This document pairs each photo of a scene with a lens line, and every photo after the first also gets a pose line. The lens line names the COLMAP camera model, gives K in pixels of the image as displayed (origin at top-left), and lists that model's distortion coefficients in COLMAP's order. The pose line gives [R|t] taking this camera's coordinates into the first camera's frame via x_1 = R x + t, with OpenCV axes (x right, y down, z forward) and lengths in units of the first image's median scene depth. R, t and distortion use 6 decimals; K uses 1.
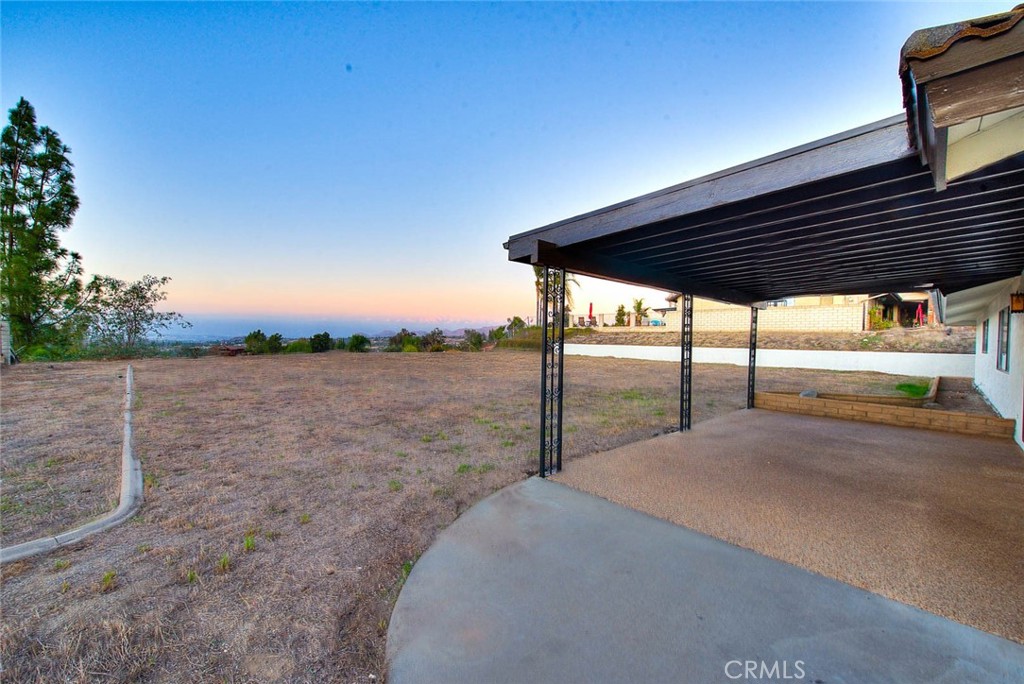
lens RADIAL K [[406.3, 0, 506.8], [0, 406.3, 347.4], [0, 0, 1]] dist [-0.003011, -0.000494]
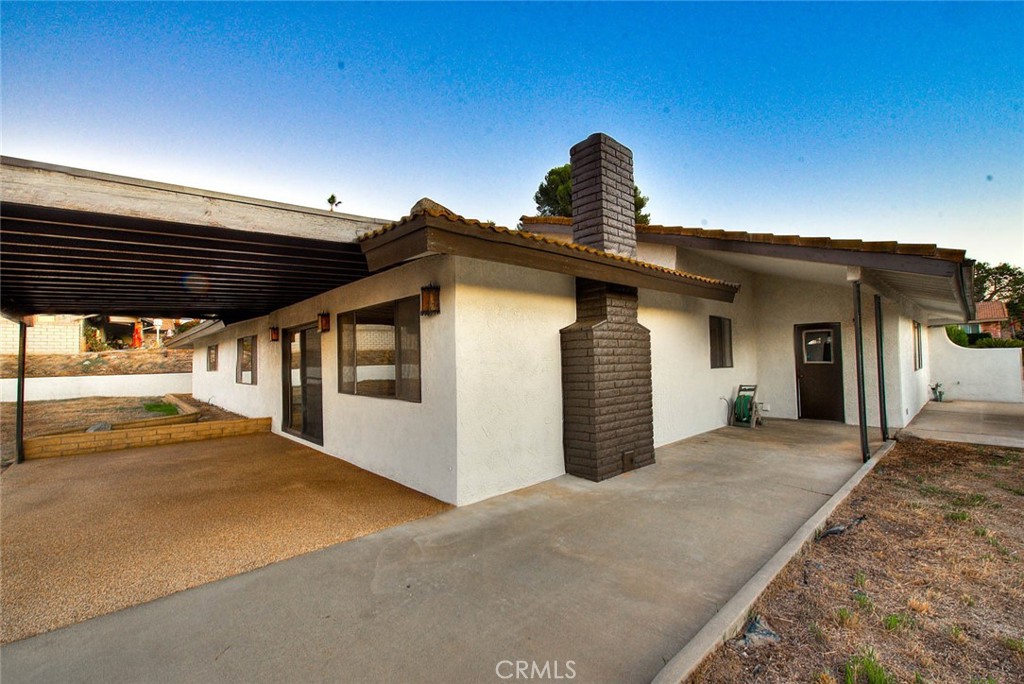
lens RADIAL K [[431.4, 0, 513.6], [0, 431.4, 346.5], [0, 0, 1]] dist [0.001236, 0.000087]
pose [[-0.009974, 0.013849, 0.999854, -0.185465], [0.039928, 0.999112, -0.013440, -0.009819], [-0.999153, 0.039788, -0.010518, 0.120538]]
